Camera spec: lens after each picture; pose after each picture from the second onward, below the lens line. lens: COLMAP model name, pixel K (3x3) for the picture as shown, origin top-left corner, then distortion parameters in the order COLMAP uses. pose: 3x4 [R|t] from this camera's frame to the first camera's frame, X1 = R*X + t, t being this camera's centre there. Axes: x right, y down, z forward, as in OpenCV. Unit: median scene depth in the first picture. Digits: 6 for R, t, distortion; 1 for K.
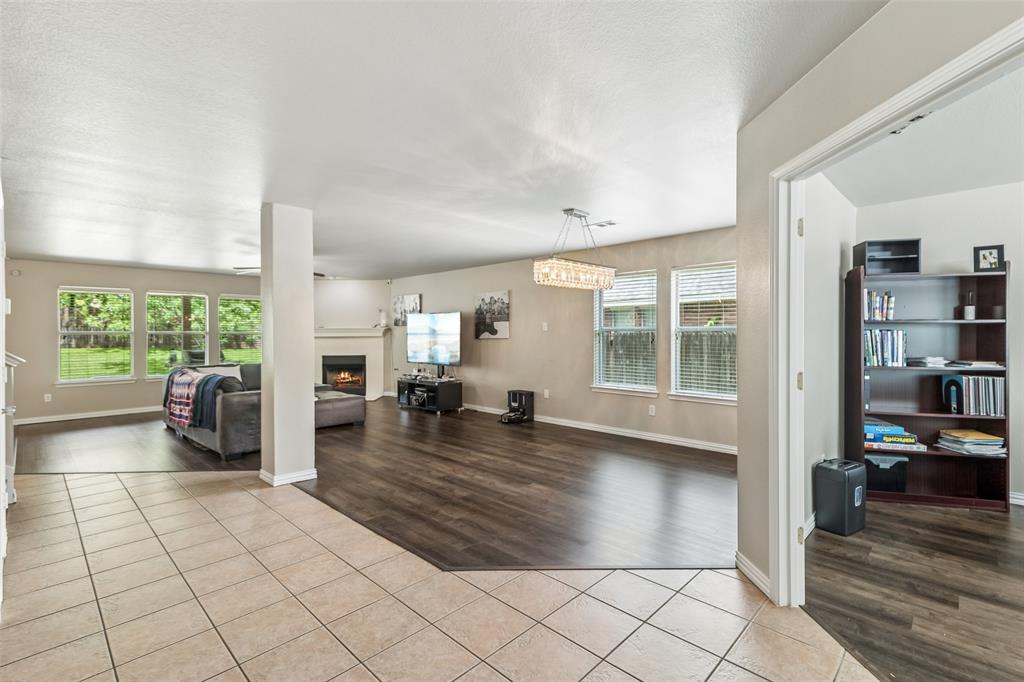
lens RADIAL K [[469.9, 0, 508.9], [0, 469.9, 331.2], [0, 0, 1]] dist [0.008474, 0.000276]
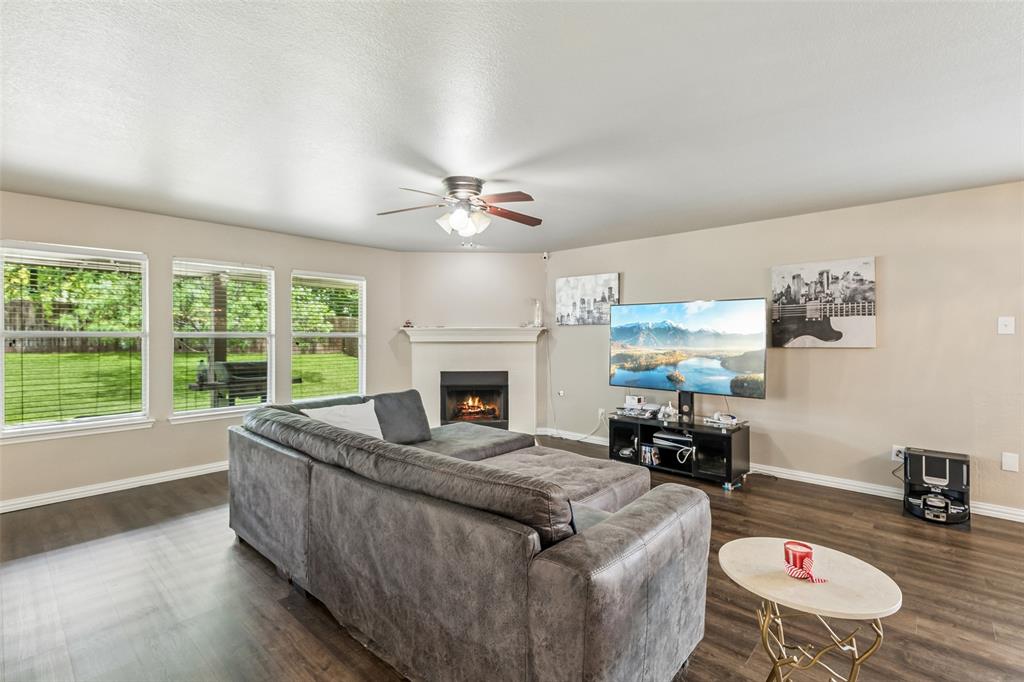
lens RADIAL K [[469.9, 0, 508.9], [0, 469.9, 331.2], [0, 0, 1]] dist [0.008474, 0.000276]
pose [[0.999503, 0.005915, 0.030958, -0.417763], [-0.005655, 0.999948, -0.008498, 0.003512], [-0.031006, 0.008319, 0.999485, 0.468791]]
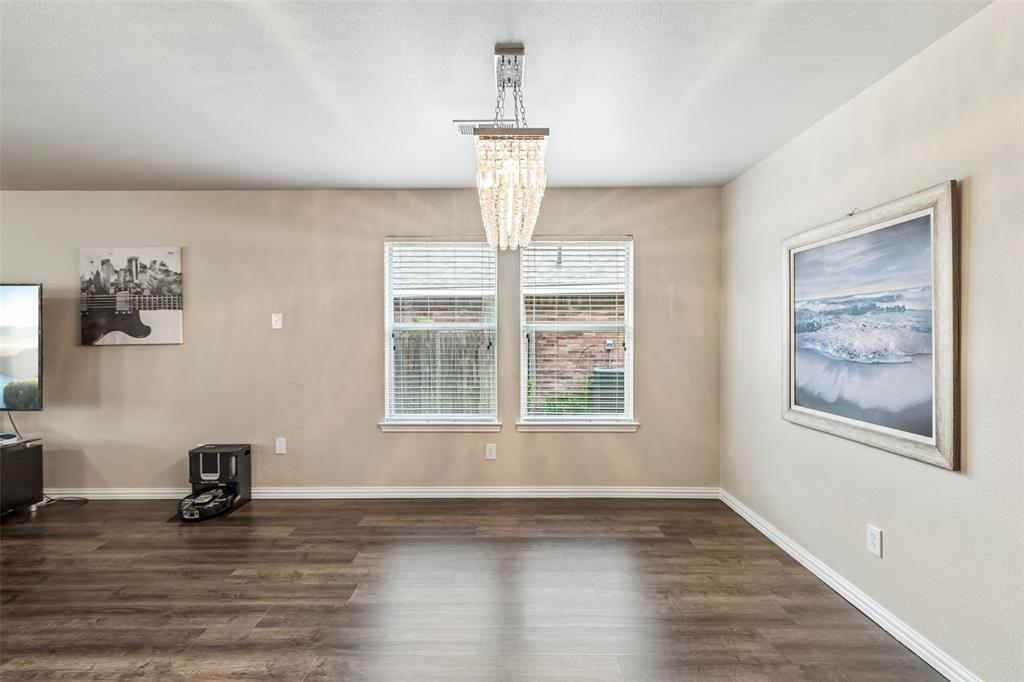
lens RADIAL K [[467.8, 0, 512.0], [0, 467.8, 341.0], [0, 0, 1]] dist [-0.000397, -0.000160]
pose [[0.707673, -0.009348, 0.706478, -0.100420], [-0.002911, 0.999865, 0.016146, 0.003138], [-0.706534, -0.013483, 0.707551, 0.391155]]
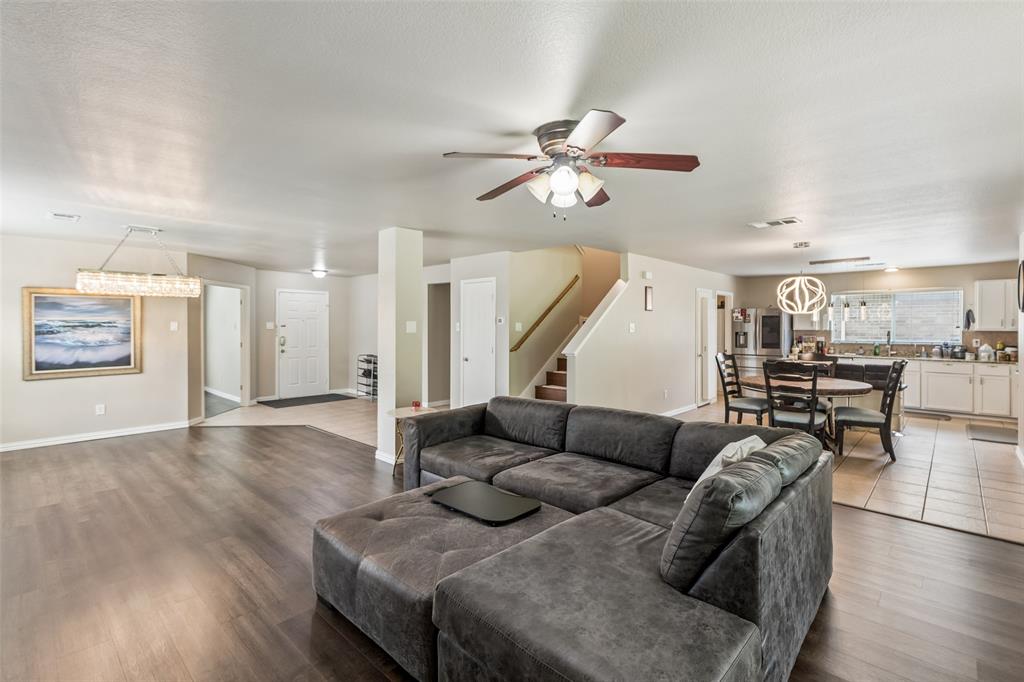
lens RADIAL K [[469.9, 0, 508.9], [0, 469.9, 331.2], [0, 0, 1]] dist [0.008474, 0.000276]
pose [[-0.999696, 0.002595, -0.024524, -0.395899], [0.002346, 0.999945, 0.010177, -0.009490], [0.024549, 0.010116, -0.999647, 1.214435]]
